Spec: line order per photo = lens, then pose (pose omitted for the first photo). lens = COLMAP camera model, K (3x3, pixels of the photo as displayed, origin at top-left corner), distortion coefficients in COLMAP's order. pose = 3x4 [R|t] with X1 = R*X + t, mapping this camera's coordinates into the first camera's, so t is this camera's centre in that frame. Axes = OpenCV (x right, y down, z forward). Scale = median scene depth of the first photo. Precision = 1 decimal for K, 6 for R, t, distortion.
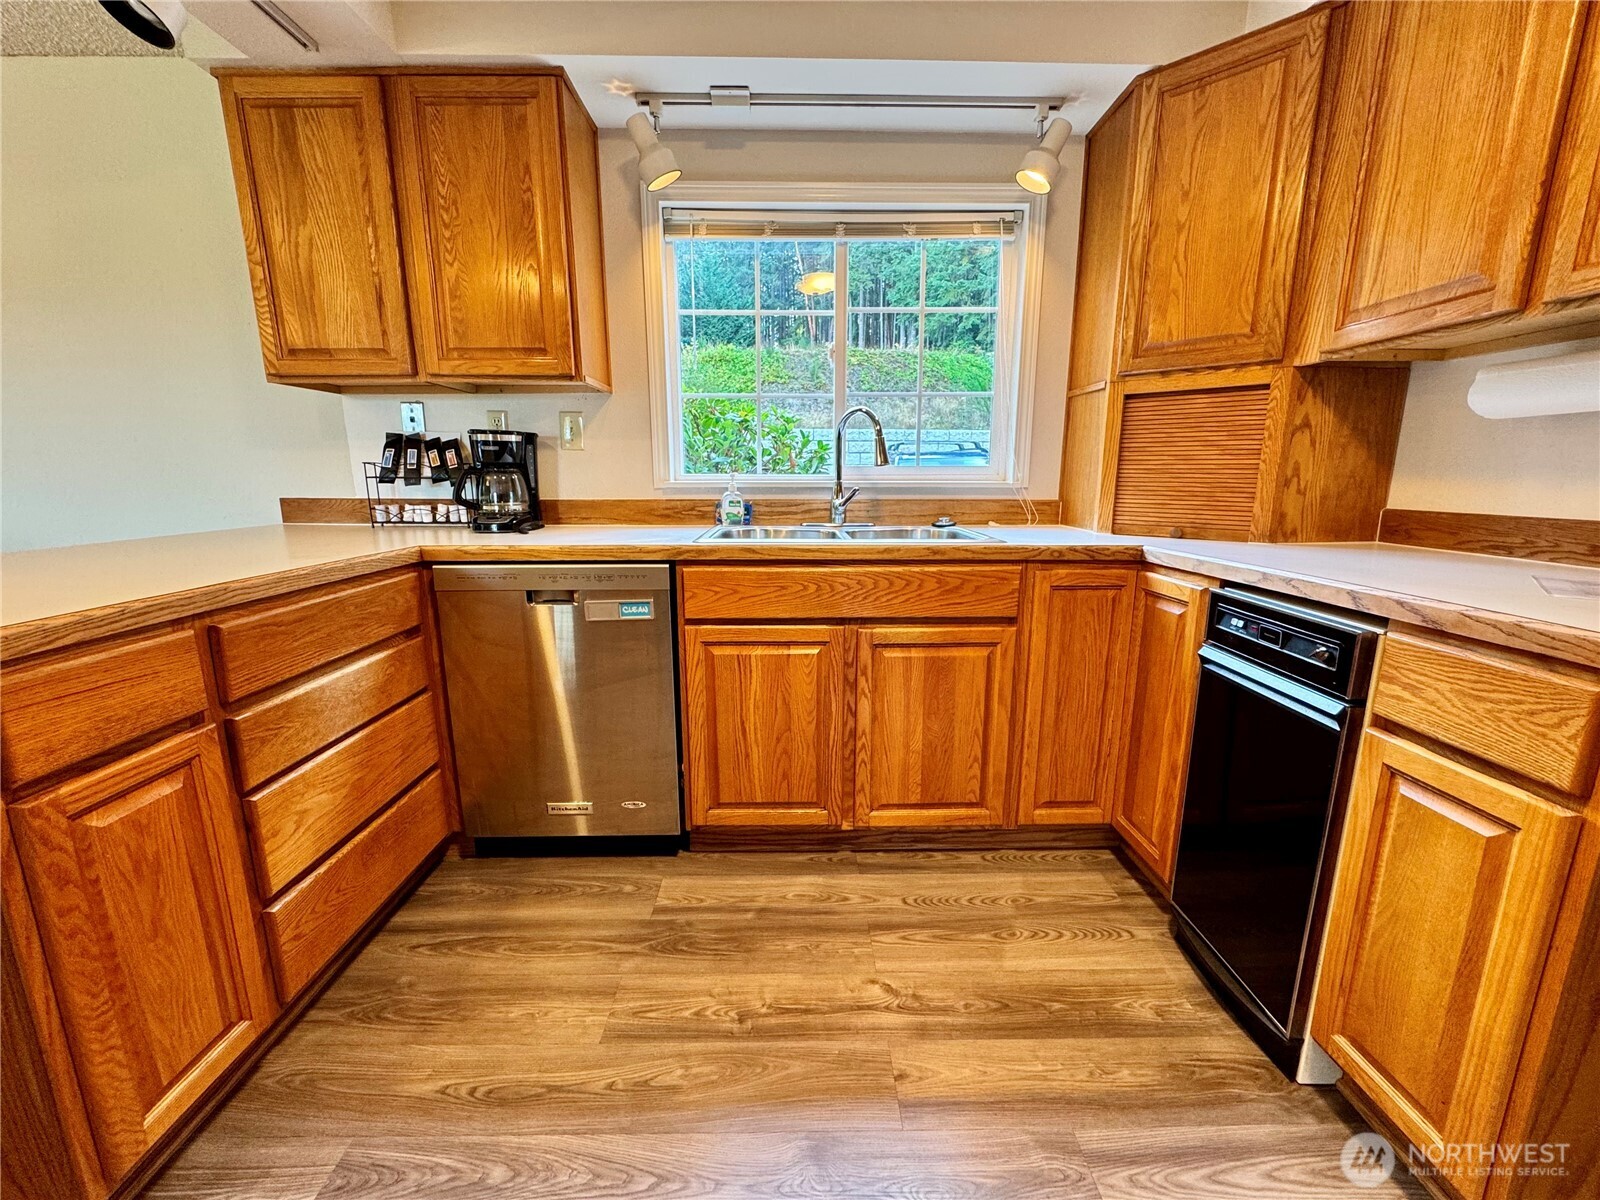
lens RADIAL K [[636.4, 0, 800.7], [0, 636.4, 603.1], [0, 0, 1]] dist [-0.002031, -0.000496]
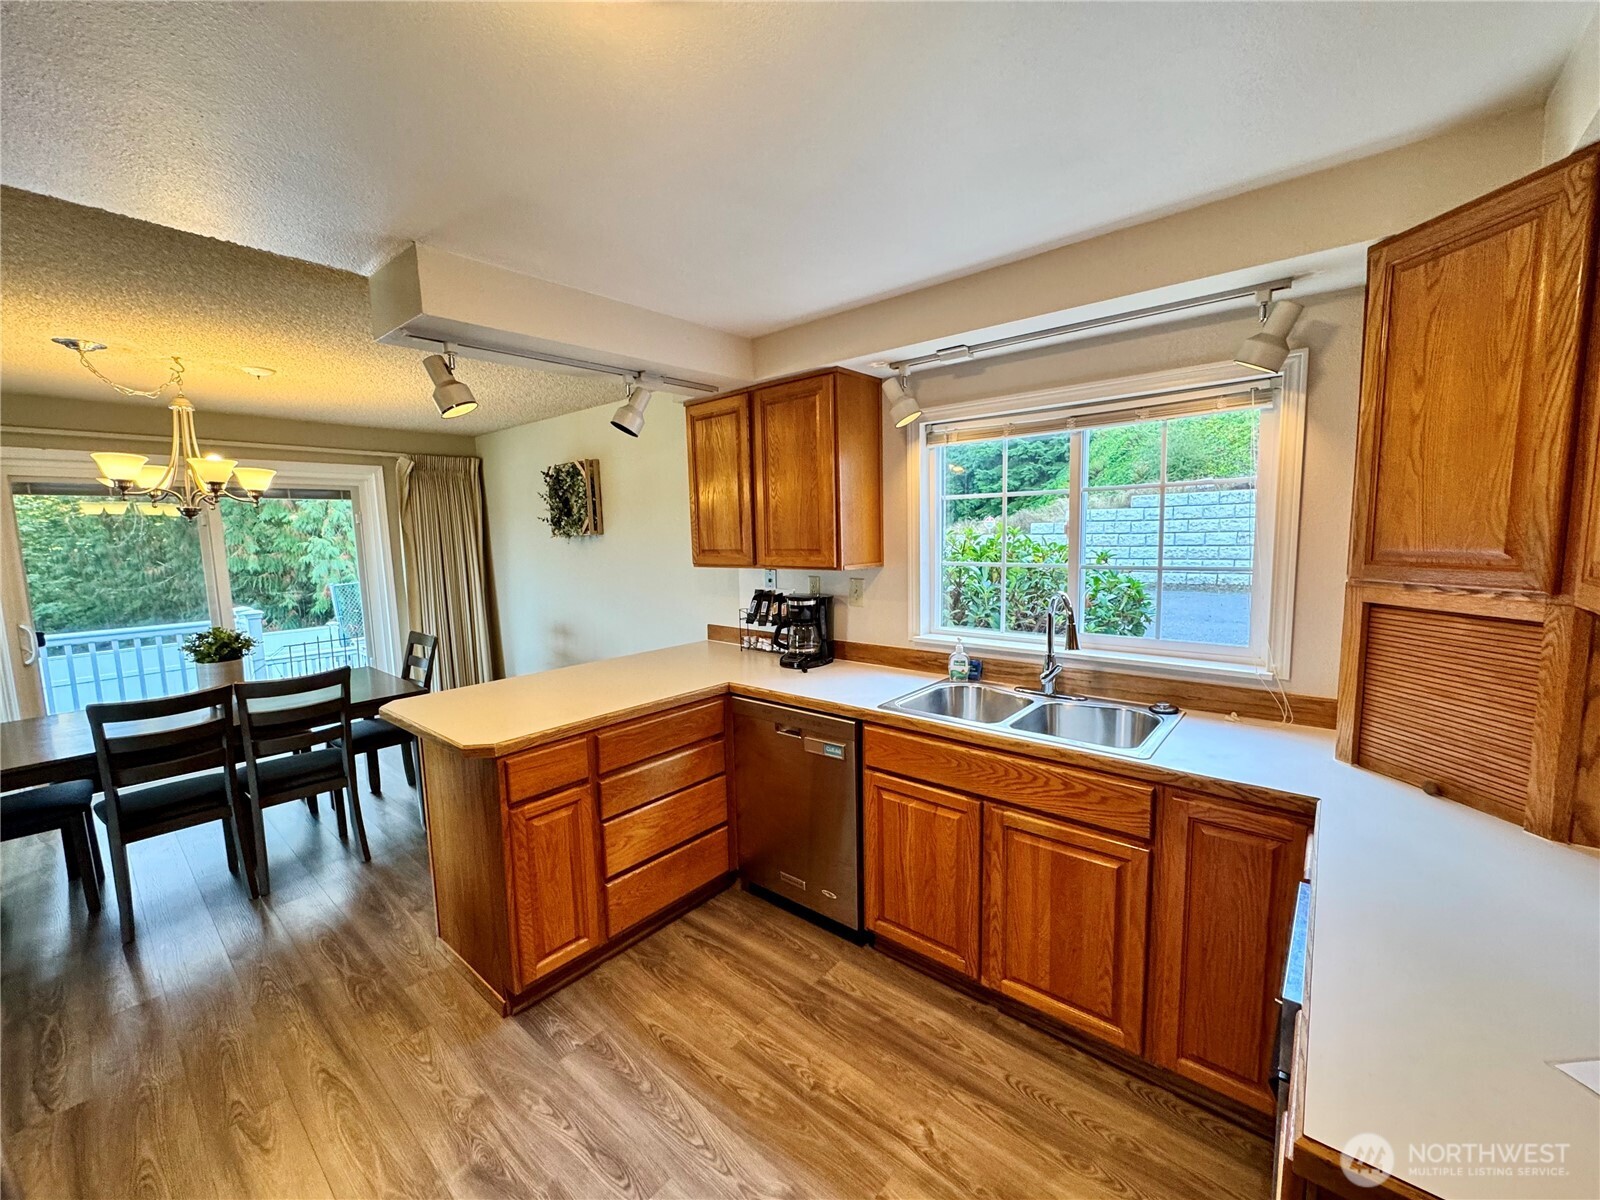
lens RADIAL K [[636.4, 0, 799.9], [0, 636.4, 604.1], [0, 0, 1]] dist [-0.002031, -0.000496]
pose [[0.753399, 0.057851, -0.655014, 0.556834], [-0.110733, 0.993059, -0.039659, -0.237215], [0.648173, 0.102411, 0.754576, -0.104774]]
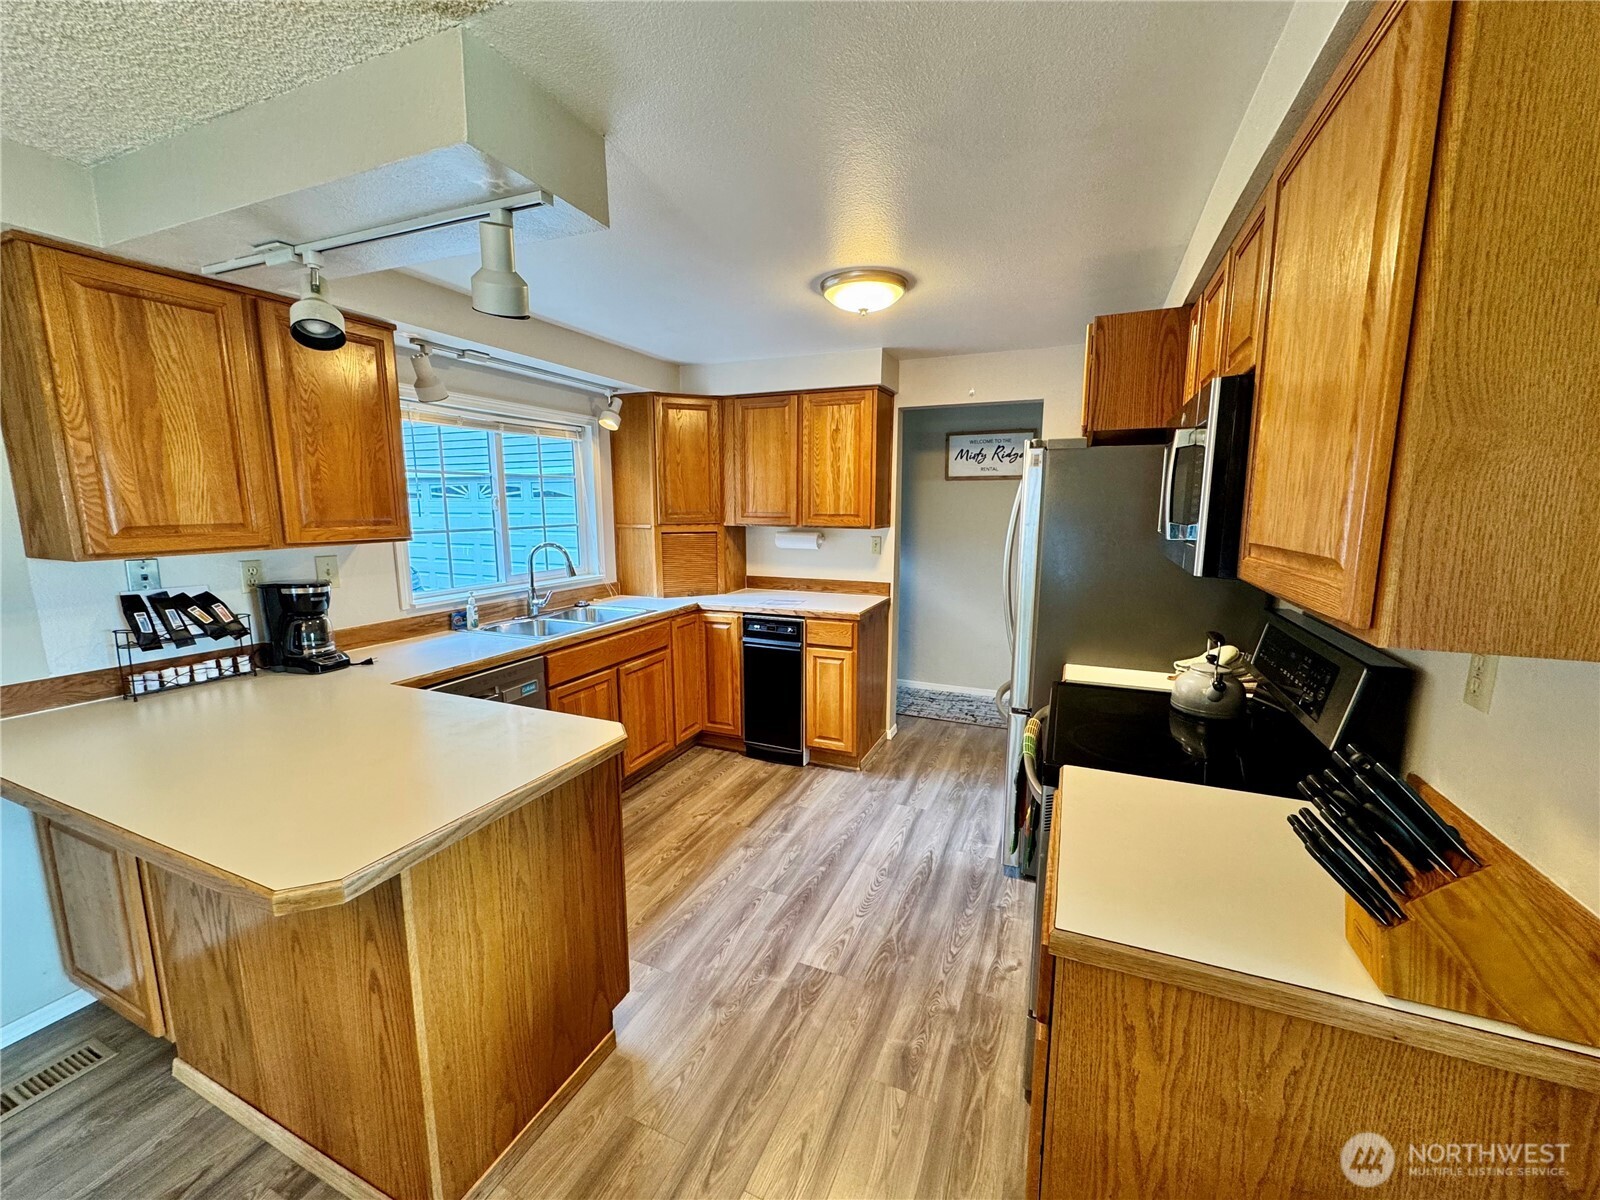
lens RADIAL K [[636.4, 0, 802.8], [0, 636.4, 601.7], [0, 0, 1]] dist [-0.002031, -0.000496]
pose [[0.406897, -0.142833, 0.902238, -1.375071], [0.182077, 0.980562, 0.073118, -0.192450], [-0.895144, 0.134525, 0.424995, -0.313341]]
